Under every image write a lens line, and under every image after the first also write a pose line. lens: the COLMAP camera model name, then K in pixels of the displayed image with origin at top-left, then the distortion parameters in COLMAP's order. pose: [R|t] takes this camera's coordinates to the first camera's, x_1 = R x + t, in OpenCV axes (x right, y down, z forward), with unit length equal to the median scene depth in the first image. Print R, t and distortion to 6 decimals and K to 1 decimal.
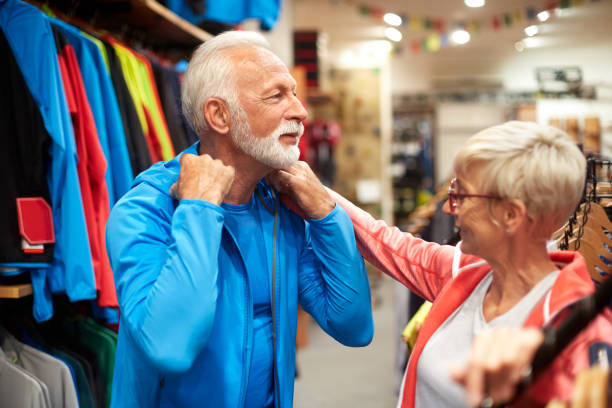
lens RADIAL K [[904.1, 0, 317.6], [0, 904.1, 202.5], [0, 0, 1]] dist [-0.036189, -0.179724]
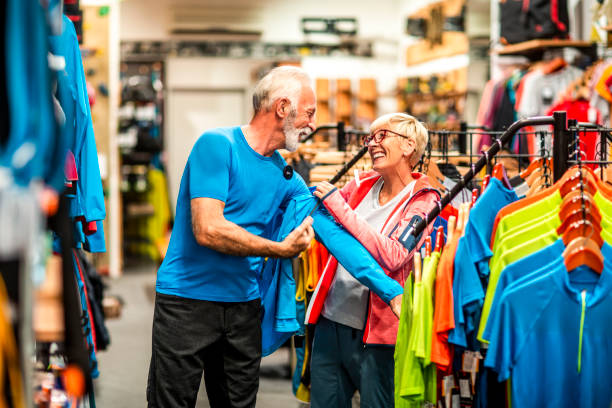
lens RADIAL K [[1482.4, 0, 306.0], [0, 1482.4, 204.0], [0, 0, 1]] dist [-0.097324, -0.343857]
pose [[0.960890, 0.007108, 0.276838, -0.367899], [-0.008198, 0.999963, 0.002780, 0.044979], [-0.276808, -0.004941, 0.960913, -0.836660]]
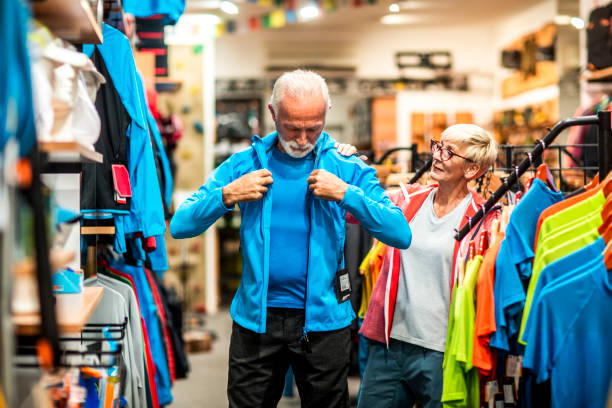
lens RADIAL K [[1482.4, 0, 306.0], [0, 1482.4, 204.0], [0, 0, 1]] dist [-0.097324, -0.343857]
pose [[0.979846, 0.003818, 0.199720, -0.306750], [0.001997, 0.999580, -0.028906, 0.077784], [-0.199746, 0.028722, 0.979427, -0.839119]]
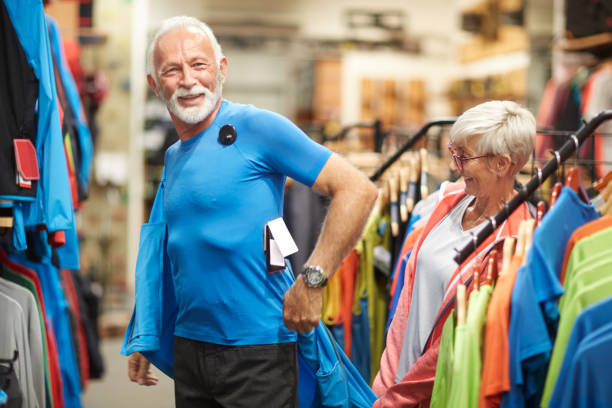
lens RADIAL K [[1514.9, 0, 306.0], [0, 1514.9, 204.0], [0, 0, 1]] dist [-0.066915, -0.535611]
pose [[0.968858, 0.031230, 0.245640, -0.268926], [-0.031544, 0.999499, -0.002660, 0.043241], [-0.245600, -0.005171, 0.969358, -0.579316]]
